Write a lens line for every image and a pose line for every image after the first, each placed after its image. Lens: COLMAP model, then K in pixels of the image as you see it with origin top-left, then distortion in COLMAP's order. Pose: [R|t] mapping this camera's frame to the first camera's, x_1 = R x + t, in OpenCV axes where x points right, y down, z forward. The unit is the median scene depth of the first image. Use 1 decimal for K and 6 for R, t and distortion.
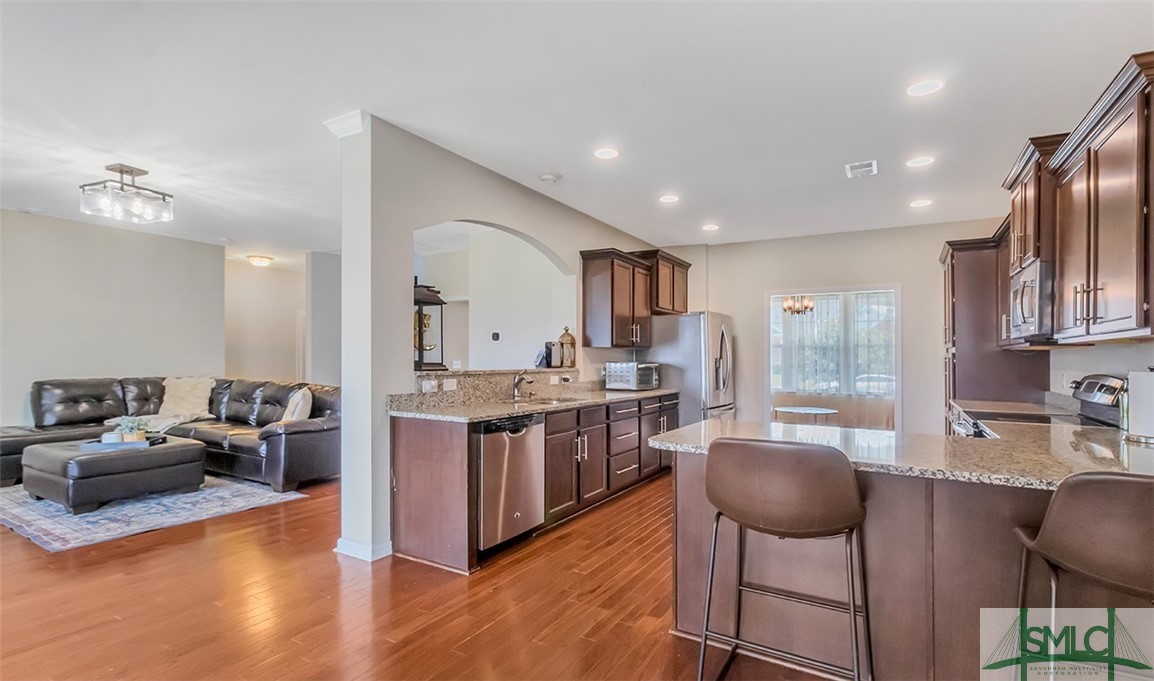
lens RADIAL K [[542.7, 0, 579.9], [0, 542.7, 358.6], [0, 0, 1]] dist [-0.000772, -0.000242]
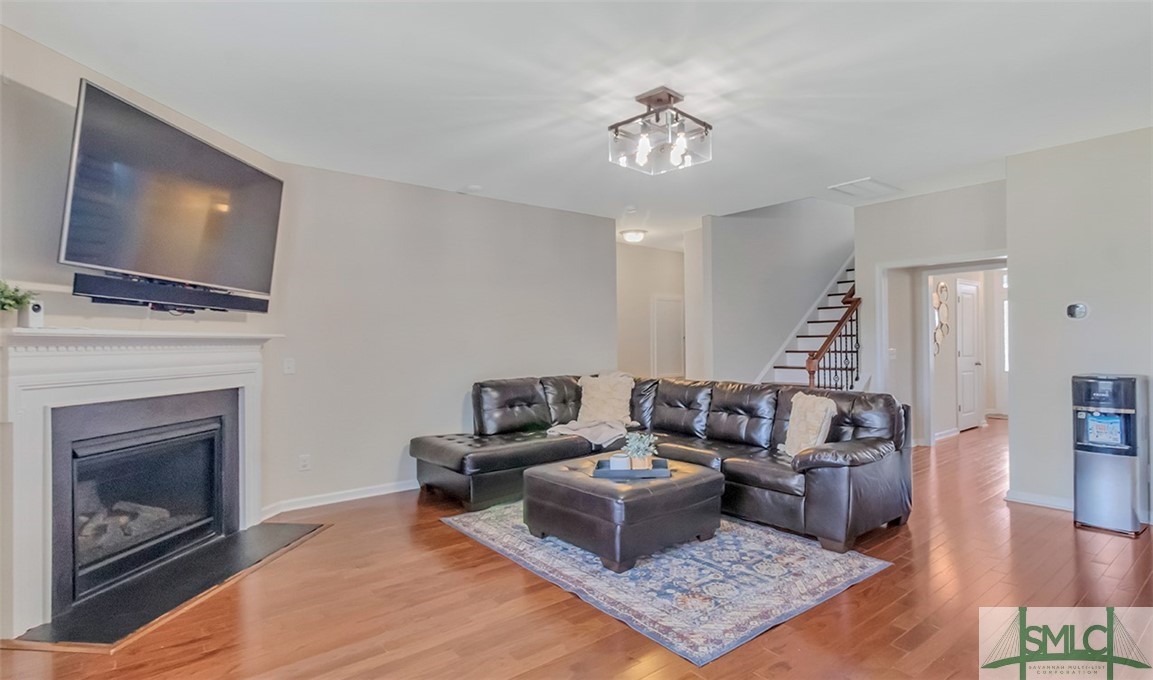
lens RADIAL K [[576.3, 0, 576.5], [0, 576.3, 340.0], [0, 0, 1]] dist [0.000201, 0.000070]
pose [[0.930761, -0.023472, -0.364875, -0.557961], [0.021601, 0.999724, -0.009211, -0.016913], [0.364991, 0.000692, 0.931011, 0.203737]]
